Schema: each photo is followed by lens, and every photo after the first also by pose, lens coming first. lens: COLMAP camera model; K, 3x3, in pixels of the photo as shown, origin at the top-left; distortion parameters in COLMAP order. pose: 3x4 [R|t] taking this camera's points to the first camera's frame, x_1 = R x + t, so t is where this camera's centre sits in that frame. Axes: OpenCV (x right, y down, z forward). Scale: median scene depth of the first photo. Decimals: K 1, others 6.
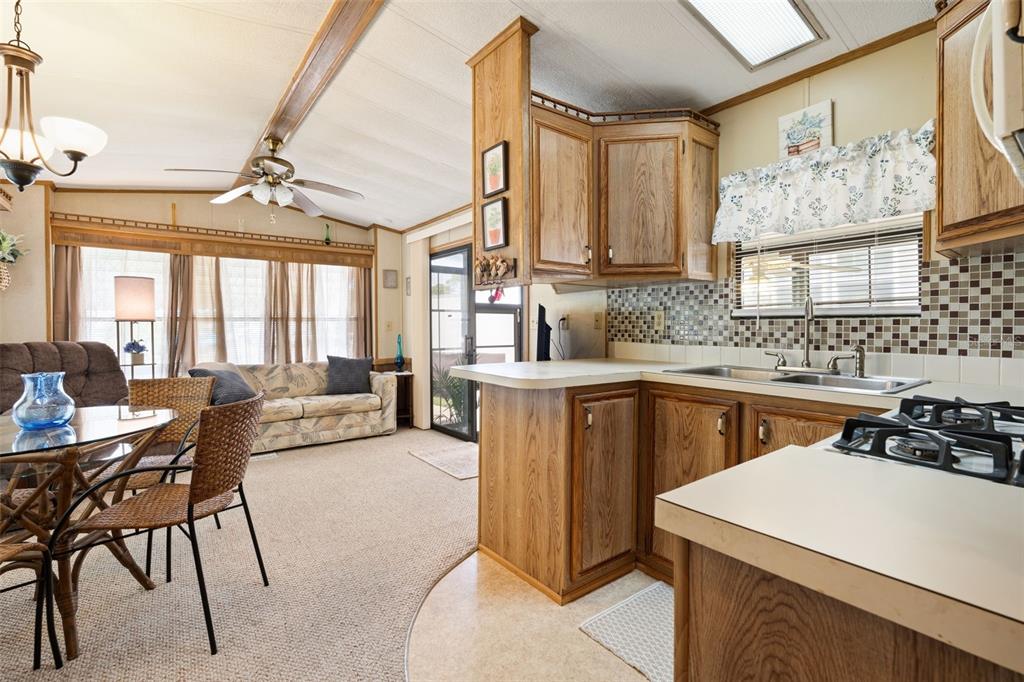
lens RADIAL K [[462.0, 0, 509.6], [0, 462.0, 333.8], [0, 0, 1]] dist [-0.002440, -0.000484]
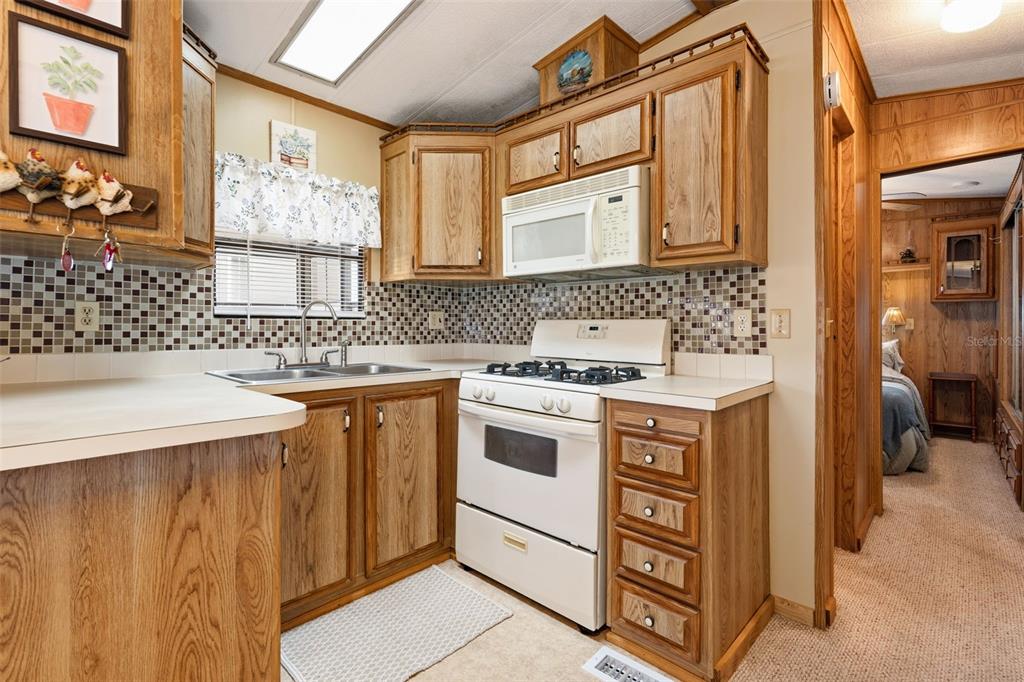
lens RADIAL K [[473.6, 0, 509.7], [0, 473.6, 322.7], [0, 0, 1]] dist [-0.003551, 0.000333]
pose [[-0.163025, 0.003925, 0.986614, -0.281522], [0.009908, 0.999948, -0.002341, -0.008371], [-0.986572, 0.009394, -0.163056, 0.355016]]
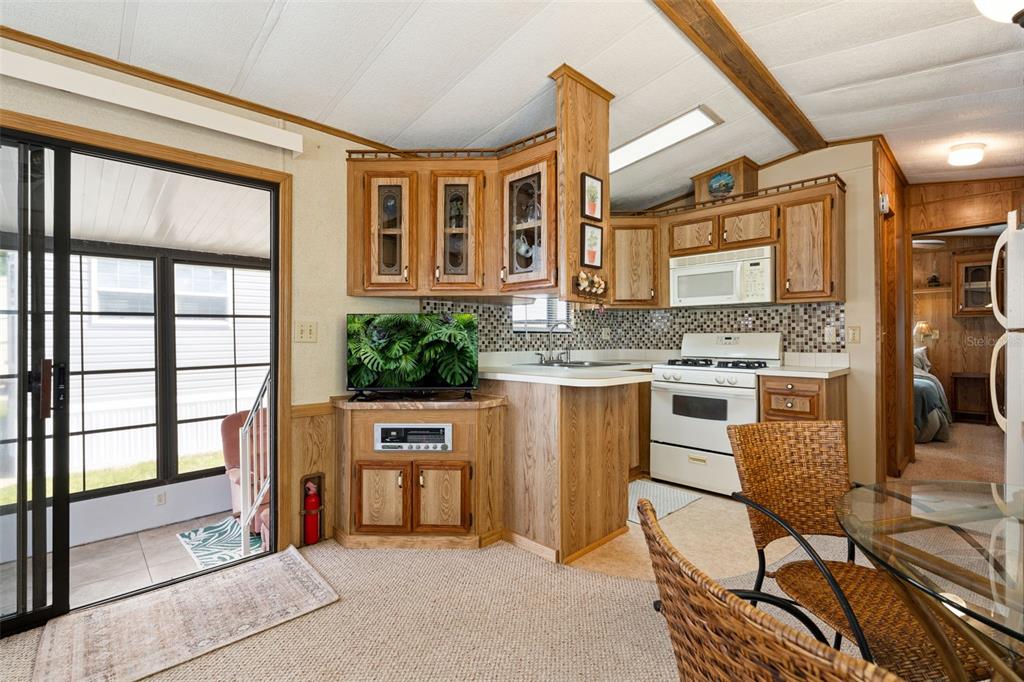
lens RADIAL K [[462.0, 0, 509.6], [0, 462.0, 333.8], [0, 0, 1]] dist [-0.002440, -0.000484]
pose [[-0.113513, 0.006747, 0.993514, -0.589544], [0.015039, 0.999874, -0.005072, -0.012664], [-0.993423, 0.014366, -0.113600, 0.697092]]
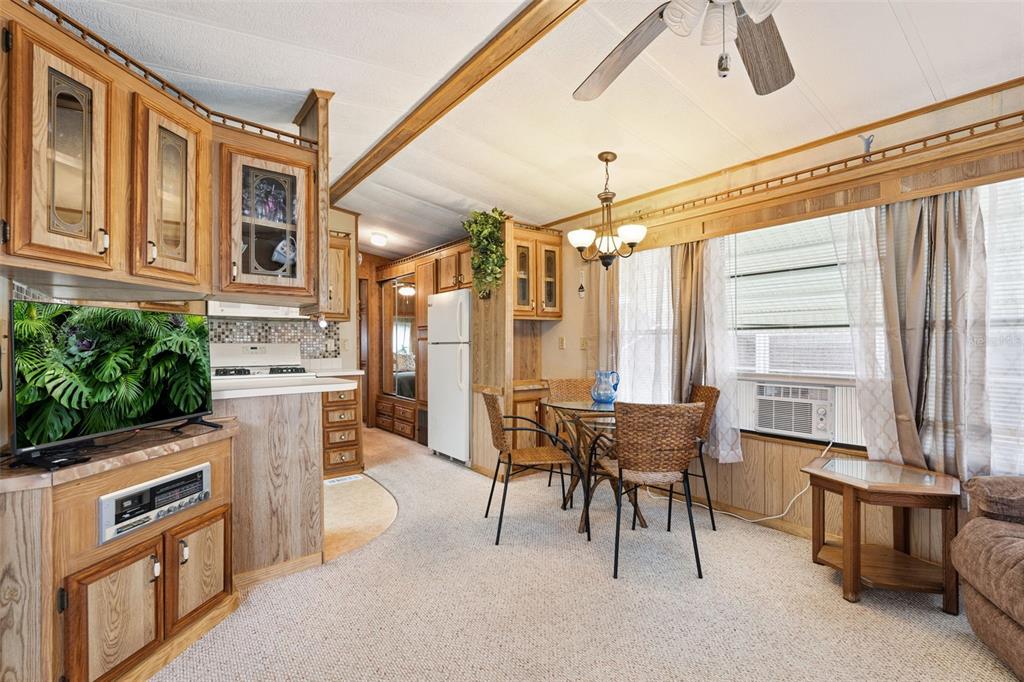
lens RADIAL K [[451.0, 0, 512.0], [0, 451.0, 341.0], [0, 0, 1]] dist [-0.000572, -0.000088]
pose [[-0.999934, 0.004045, -0.010781, -0.273601], [0.004009, 0.999986, 0.003349, -0.018314], [0.010795, 0.003306, -0.999936, 1.148332]]
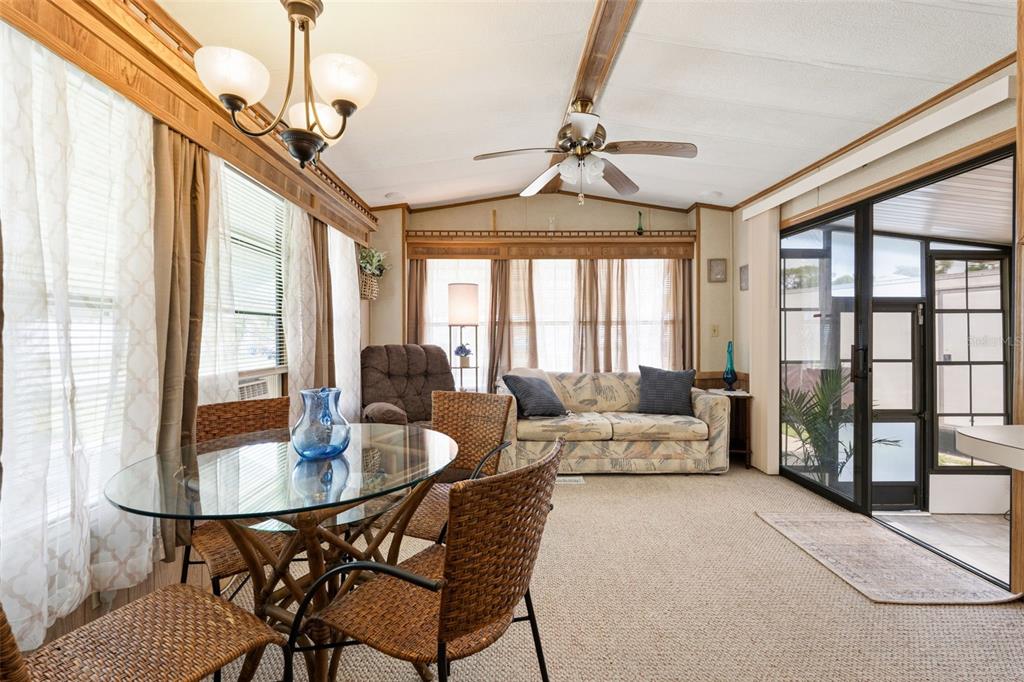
lens RADIAL K [[462.0, 0, 509.6], [0, 462.0, 333.8], [0, 0, 1]] dist [-0.002440, -0.000484]
pose [[0.806525, 0.004431, -0.591183, -0.108154], [-0.009601, 0.999938, -0.005604, -0.004774], [0.591122, 0.010196, 0.806518, 0.221715]]
